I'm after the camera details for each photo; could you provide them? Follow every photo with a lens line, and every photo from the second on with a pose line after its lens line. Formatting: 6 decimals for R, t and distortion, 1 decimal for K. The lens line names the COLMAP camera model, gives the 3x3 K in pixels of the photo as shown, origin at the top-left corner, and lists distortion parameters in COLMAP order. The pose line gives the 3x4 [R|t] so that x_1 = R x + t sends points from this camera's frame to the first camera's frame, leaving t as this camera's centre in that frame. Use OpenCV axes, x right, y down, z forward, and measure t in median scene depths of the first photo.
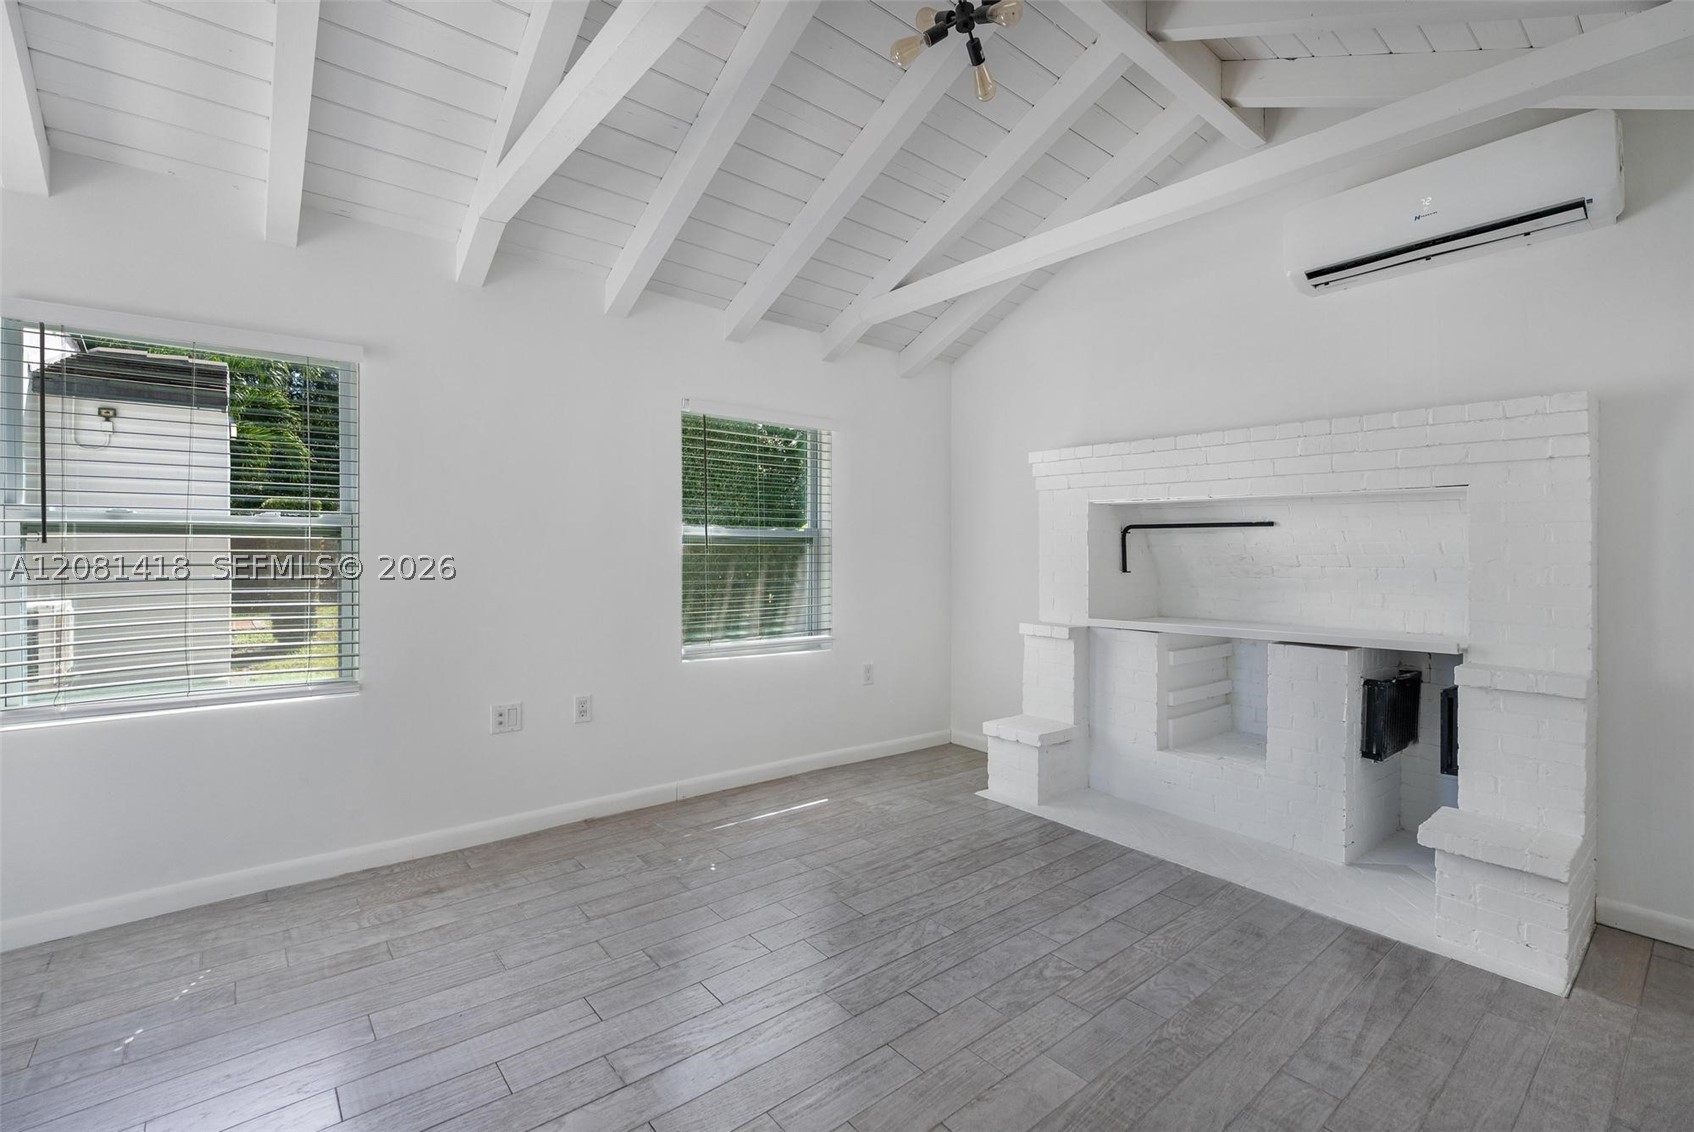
lens RADIAL K [[765.9, 0, 847.0], [0, 765.9, 566.0], [0, 0, 1]] dist [0.000106, -0.000252]
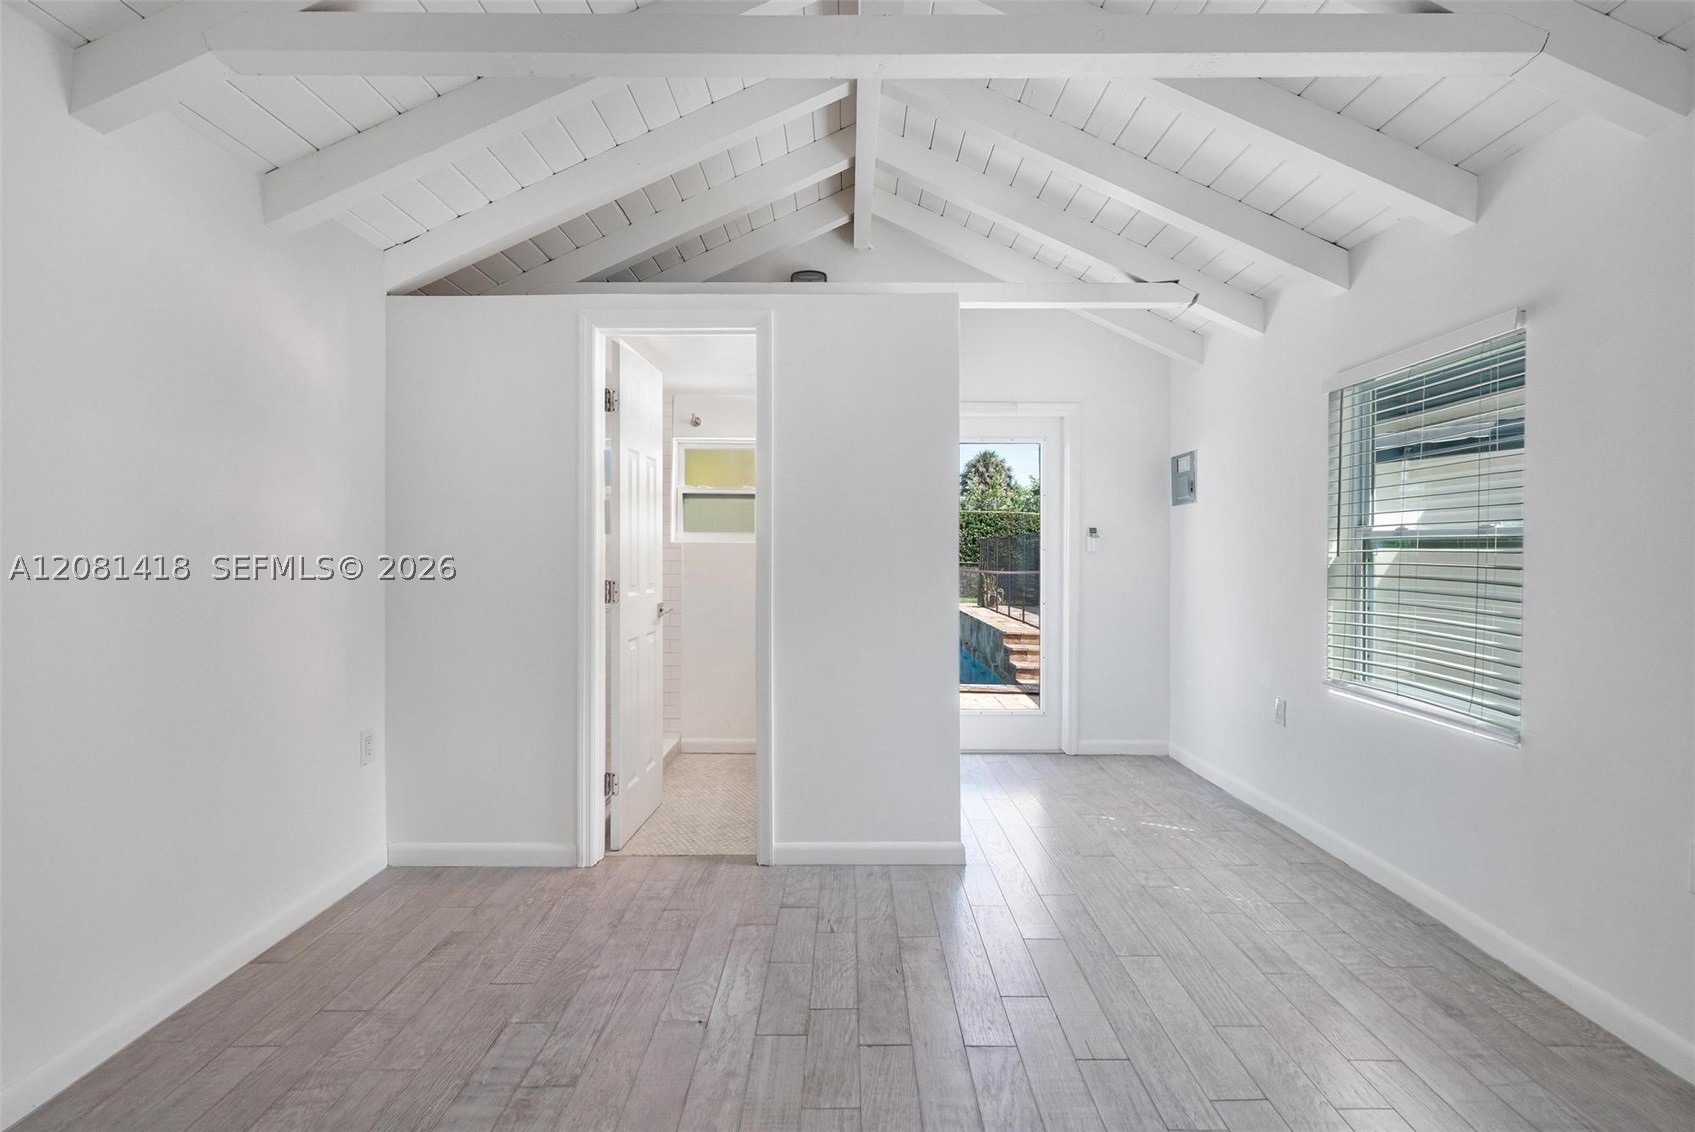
lens RADIAL K [[785.3, 0, 858.0], [0, 785.3, 544.1], [0, 0, 1]] dist [-0.002025, -0.000078]
pose [[-0.636049, -0.013877, -0.771524, 0.467901], [-0.030420, 0.999512, 0.007100, -0.030466], [0.771049, 0.027986, -0.636161, 1.072937]]
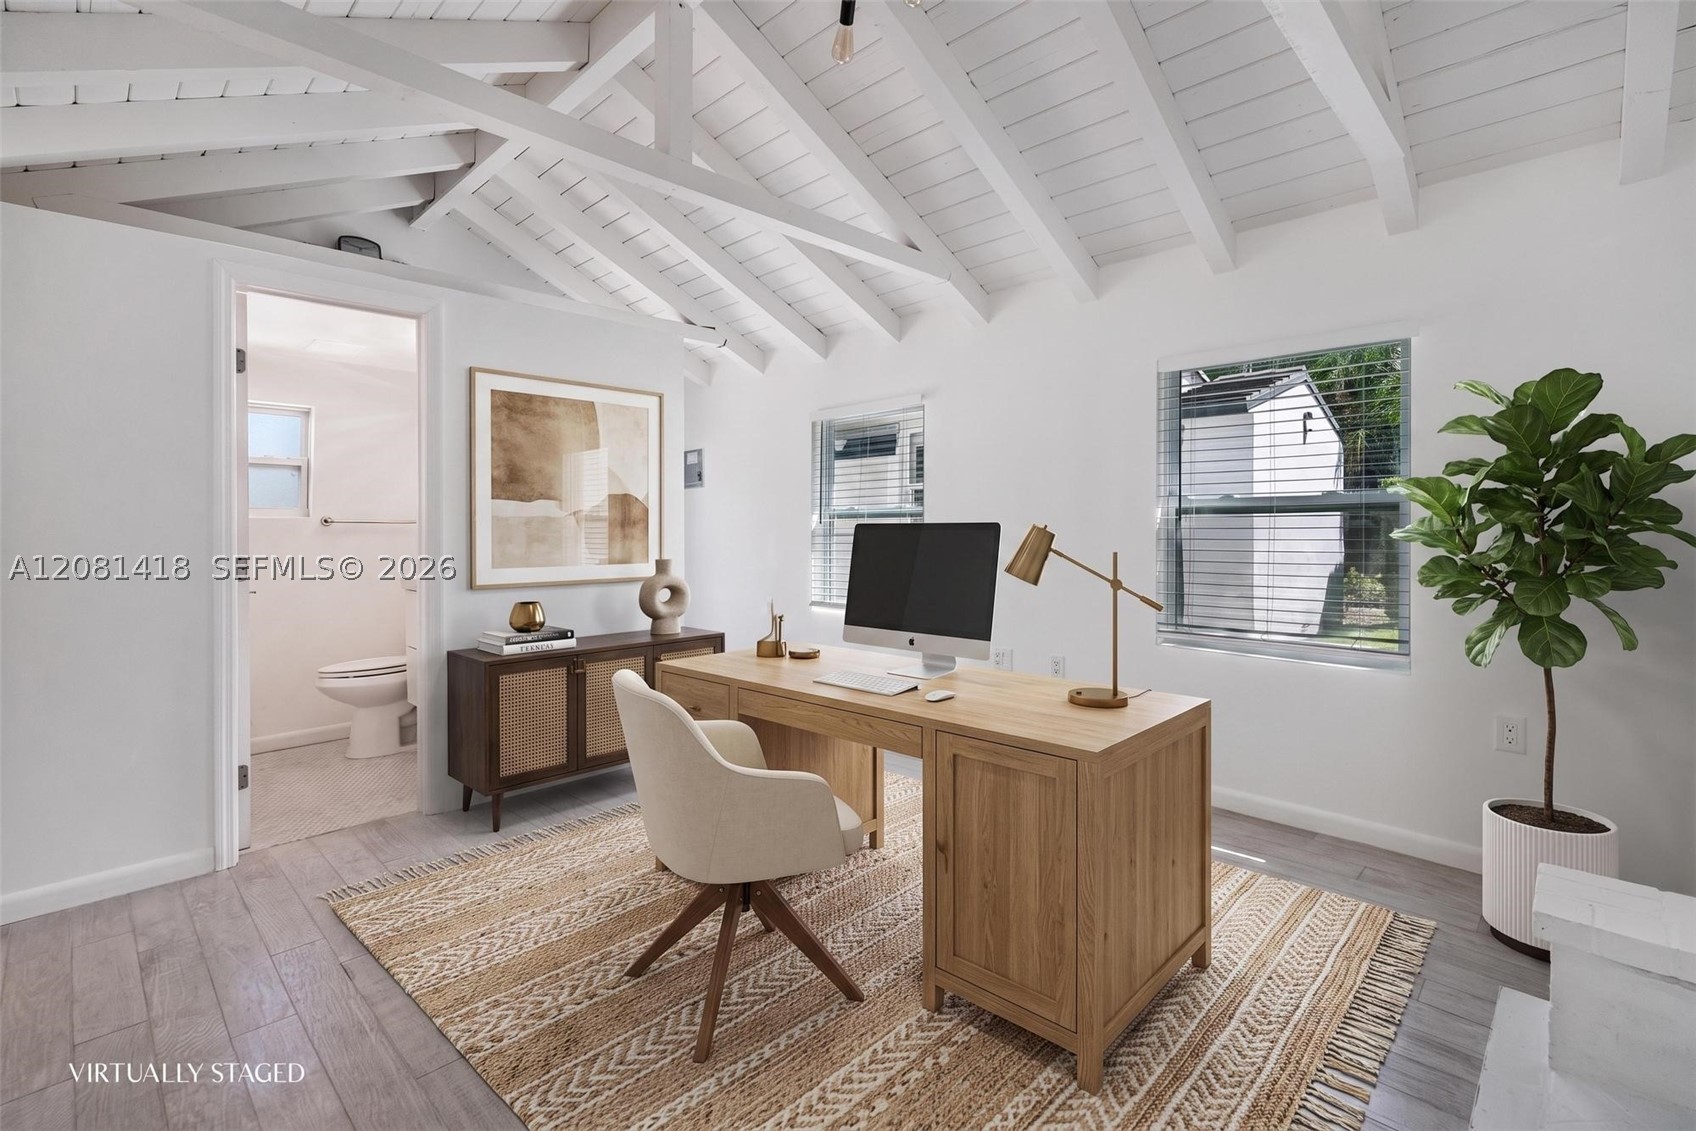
lens RADIAL K [[763.0, 0, 844.1], [0, 763.0, 525.7], [0, 0, 1]] dist [-0.001764, -0.000166]
pose [[0.087708, -0.004379, -0.996137, 0.968202], [-0.018233, 0.999816, -0.006000, -0.009948], [0.995979, 0.018689, 0.087612, 0.760706]]
